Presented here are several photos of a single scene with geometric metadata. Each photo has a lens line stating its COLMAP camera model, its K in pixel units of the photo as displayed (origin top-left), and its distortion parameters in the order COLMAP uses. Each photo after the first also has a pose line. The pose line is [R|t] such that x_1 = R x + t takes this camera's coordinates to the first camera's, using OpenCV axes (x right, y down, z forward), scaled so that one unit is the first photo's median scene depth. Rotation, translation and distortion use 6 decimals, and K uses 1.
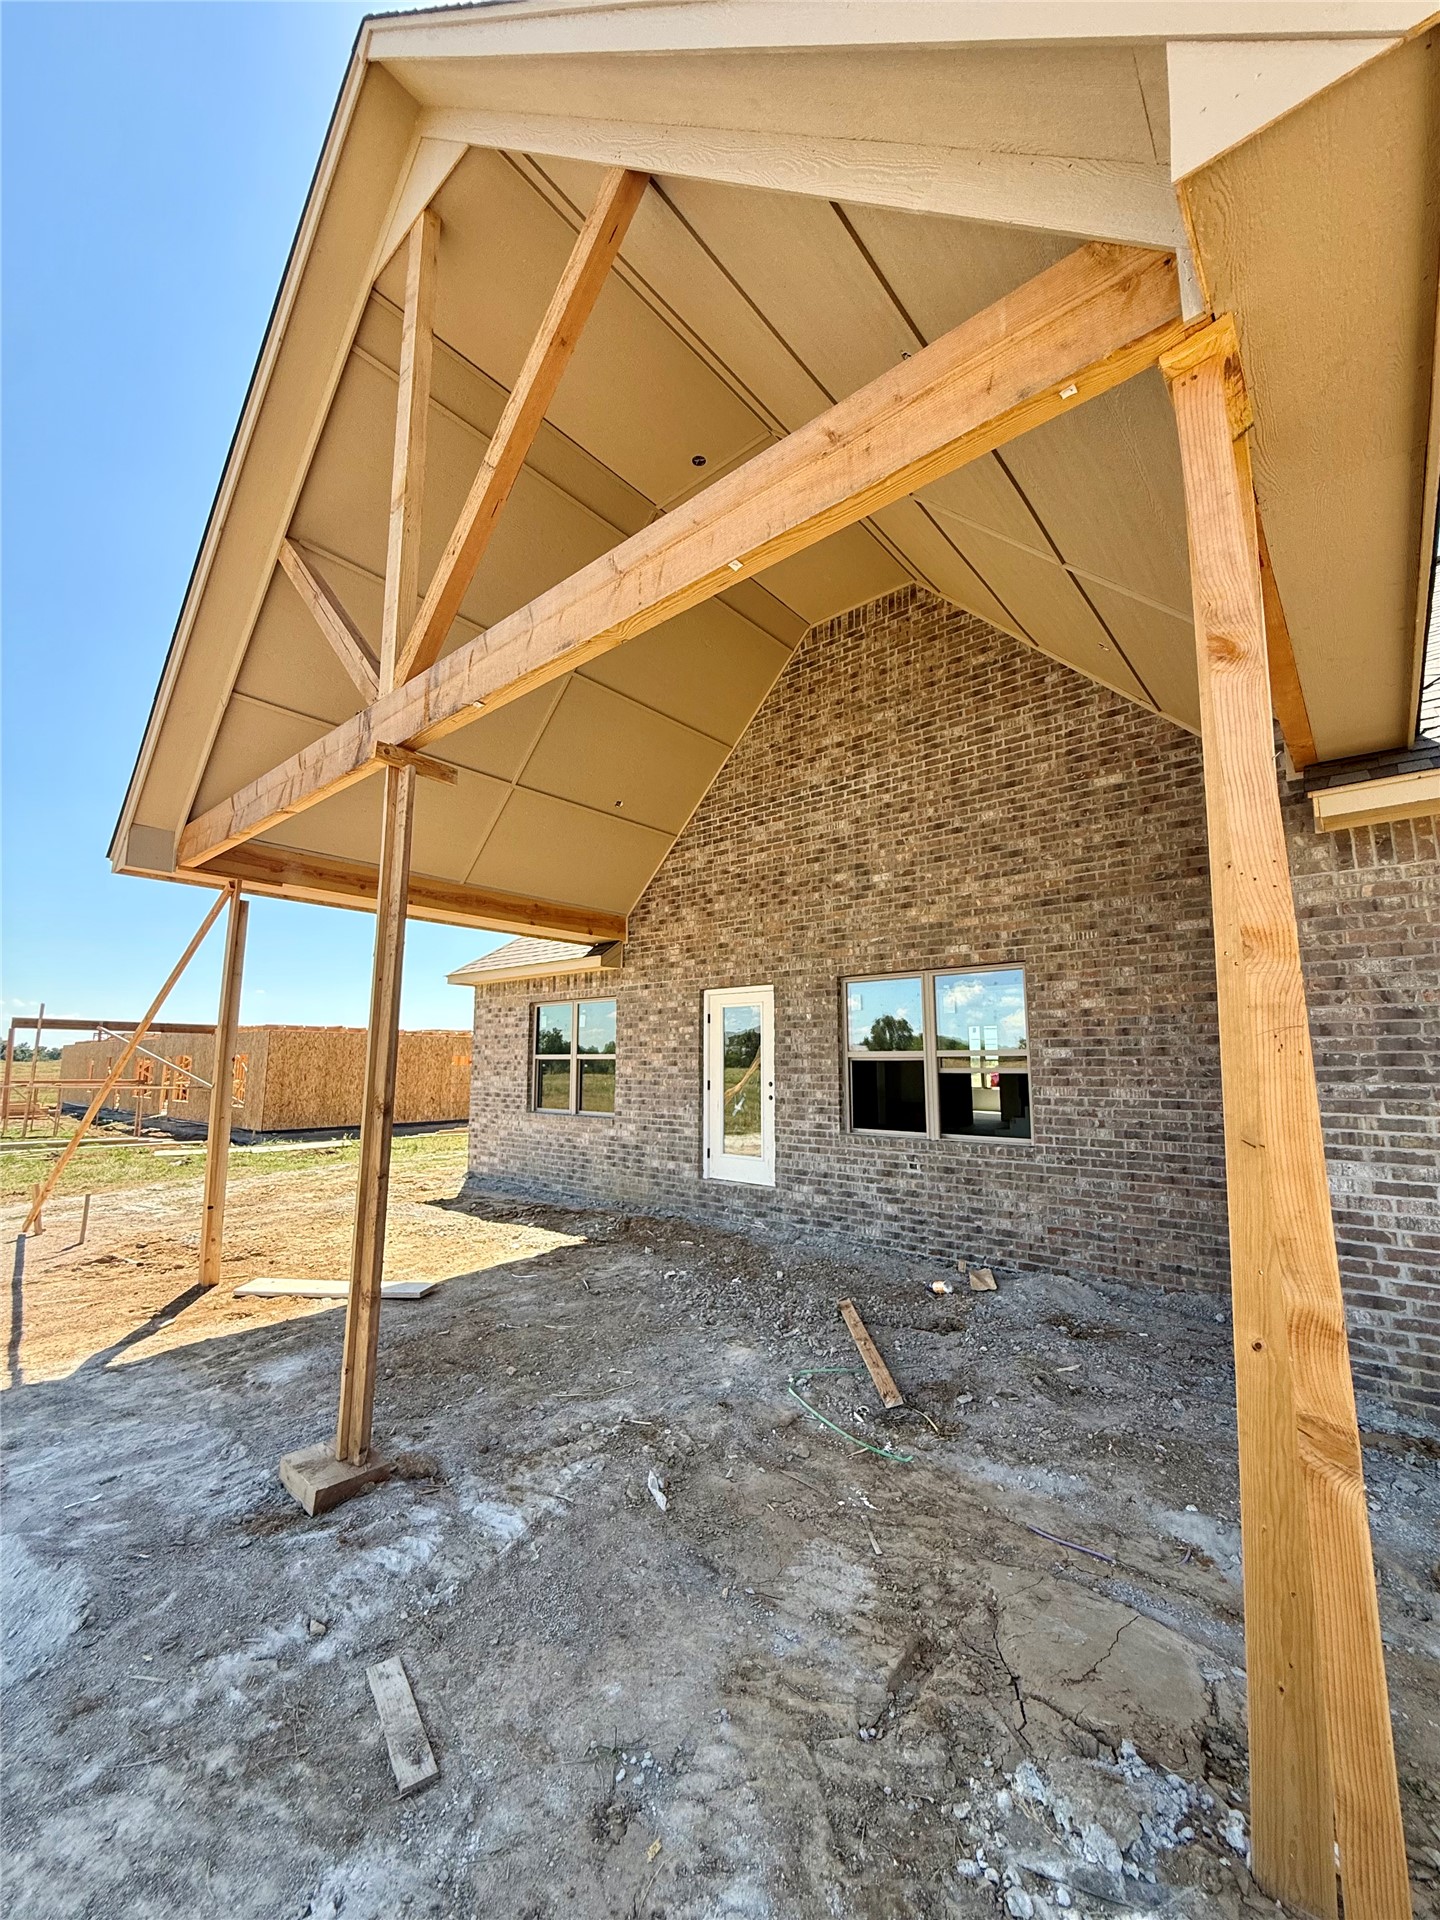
lens RADIAL K [[767.8, 0, 720.3], [0, 767.8, 961.9], [0, 0, 1]] dist [0.000487, -0.000224]
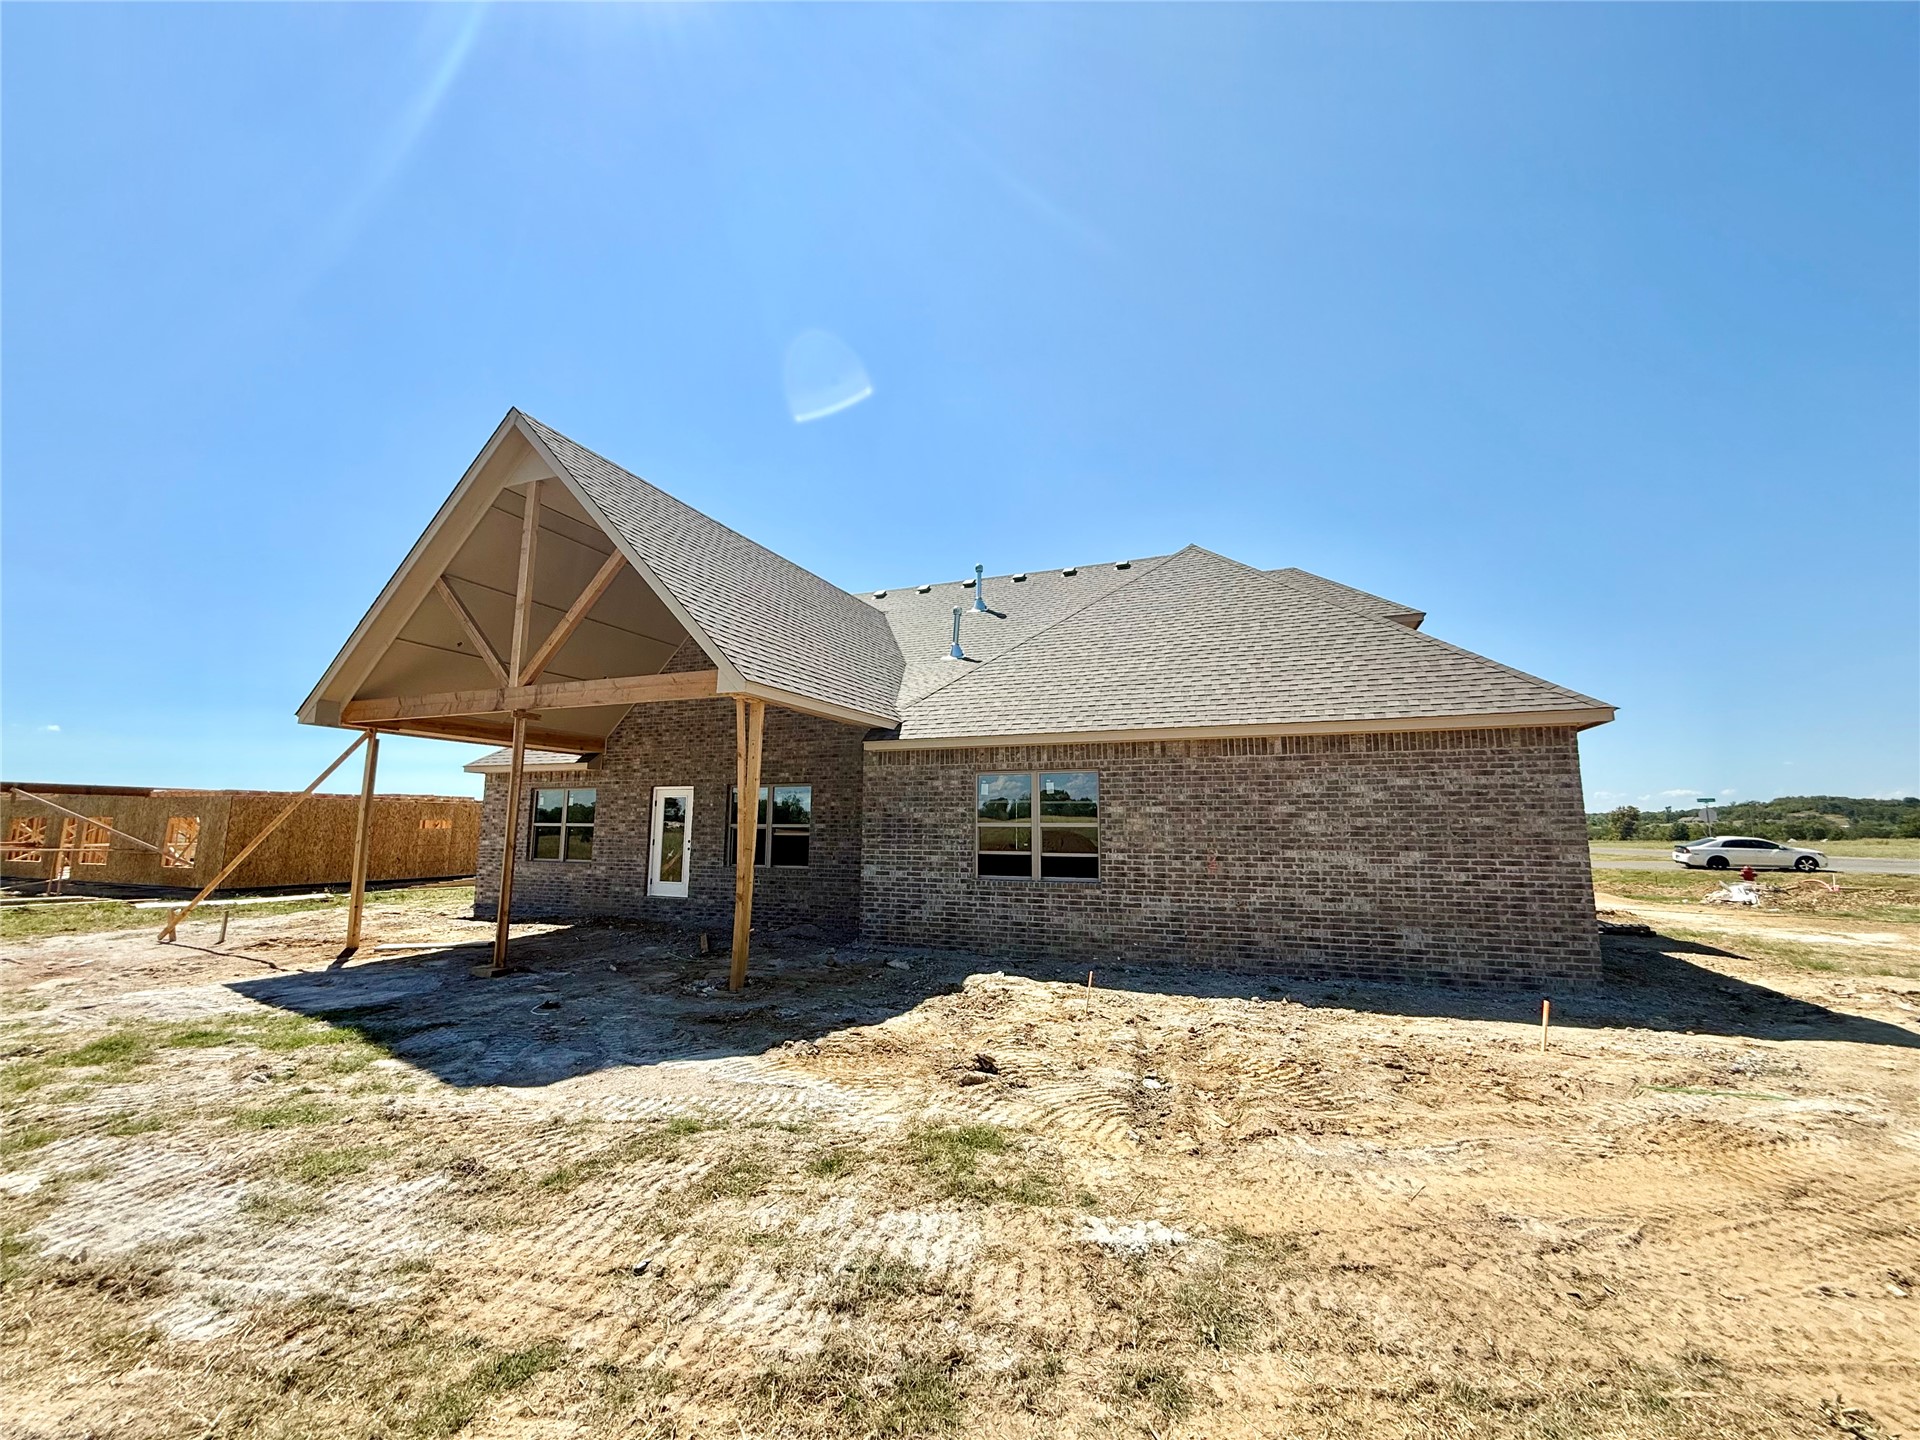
lens RADIAL K [[767.8, 0, 962.3], [0, 767.8, 720.8], [0, 0, 1]] dist [0.000487, -0.000224]
pose [[0.946027, 0.049629, 0.320266, 0.076191], [-0.047459, 0.998767, -0.014581, -0.121716], [-0.320595, -0.001406, 0.947215, -0.869439]]
